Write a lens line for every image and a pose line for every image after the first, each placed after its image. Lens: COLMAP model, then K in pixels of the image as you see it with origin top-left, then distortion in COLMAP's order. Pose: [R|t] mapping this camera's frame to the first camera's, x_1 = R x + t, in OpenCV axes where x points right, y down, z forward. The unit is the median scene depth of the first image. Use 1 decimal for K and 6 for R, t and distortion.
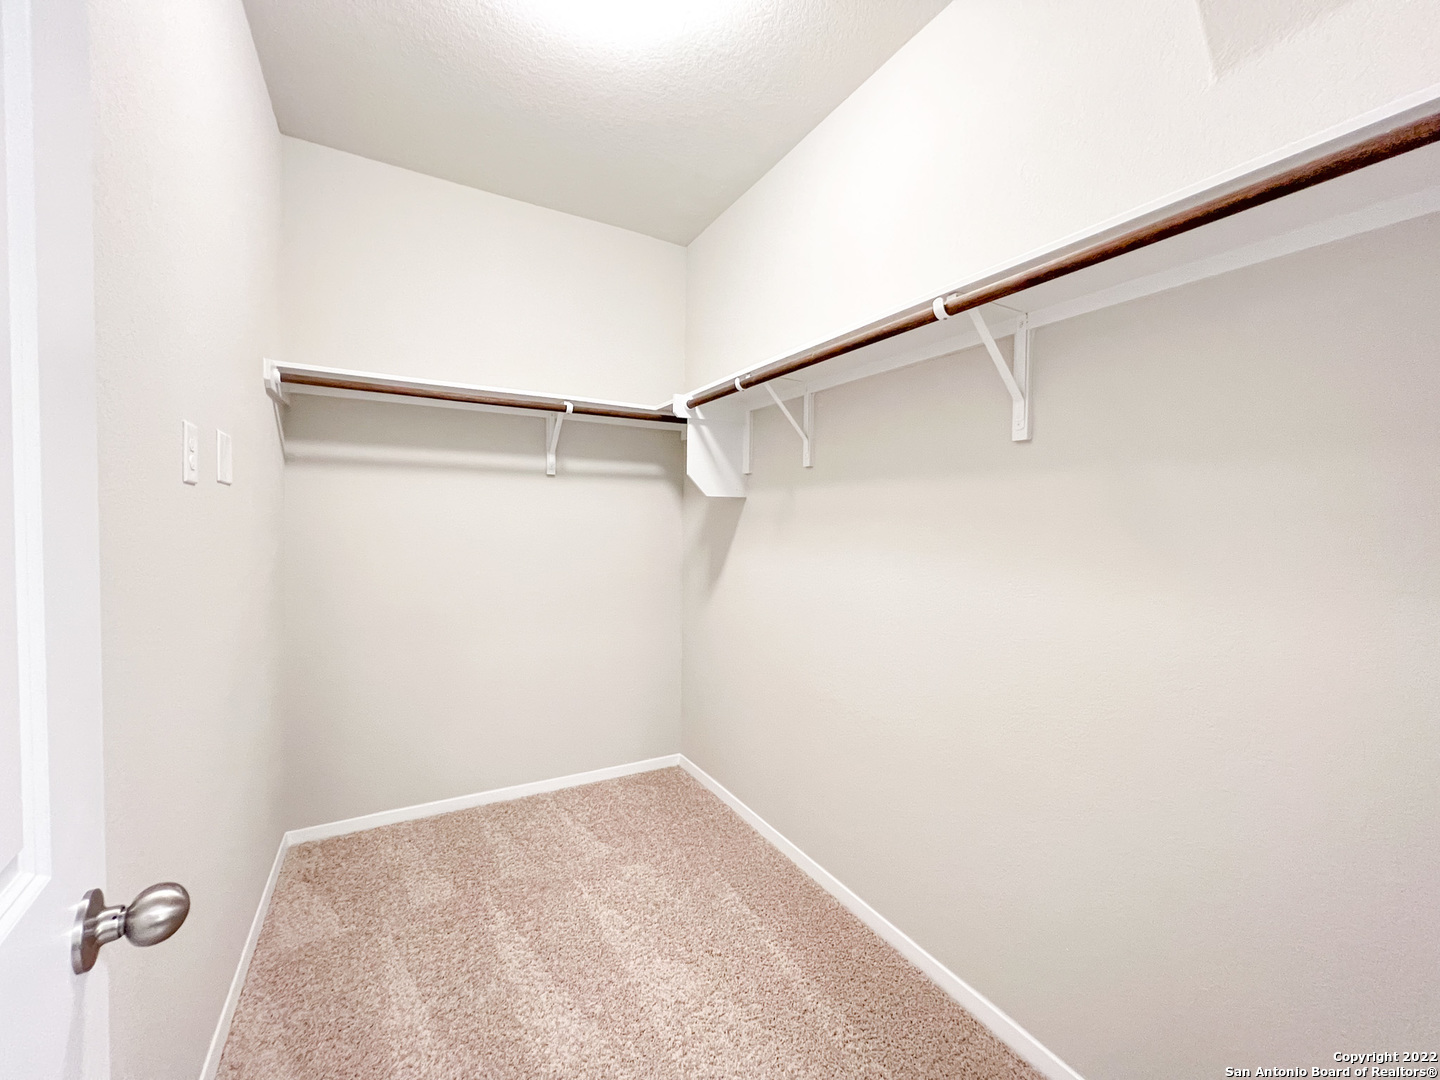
lens RADIAL K [[577.2, 0, 716.9], [0, 577.2, 537.1], [0, 0, 1]] dist [-0.001328, -0.000161]
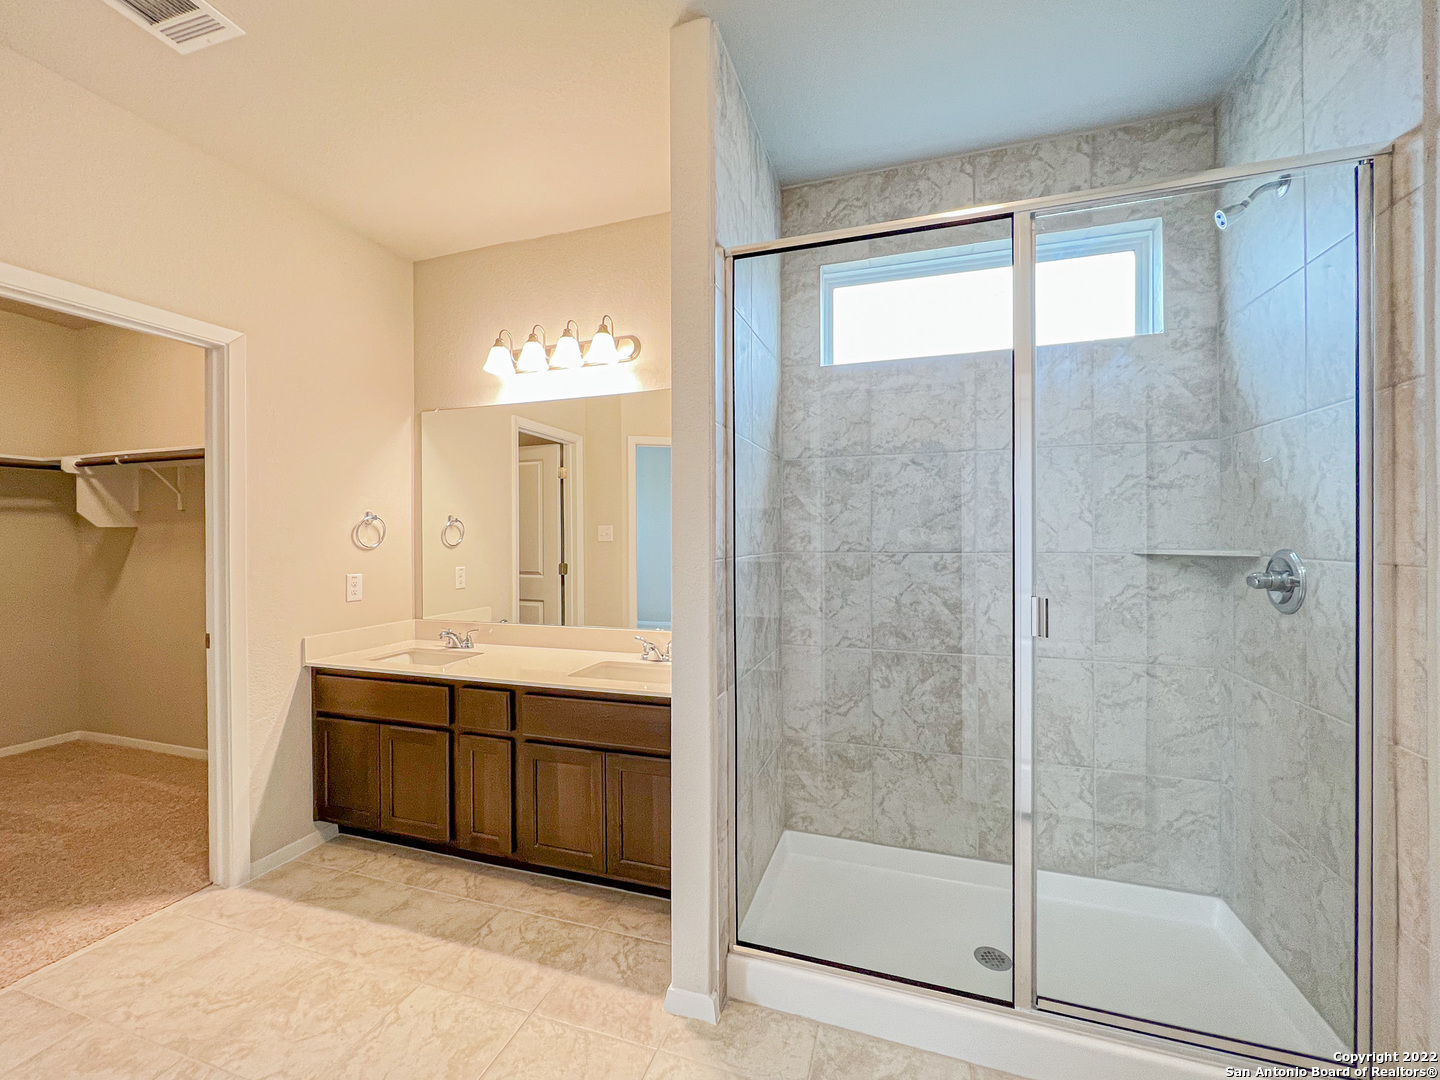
lens RADIAL K [[577.2, 0, 716.9], [0, 577.2, 537.1], [0, 0, 1]] dist [-0.001328, -0.000161]
pose [[0.738418, -0.015448, 0.674167, 0.159027], [0.033246, 0.999356, -0.013515, 0.025955], [-0.673524, 0.032393, 0.738456, -1.141525]]
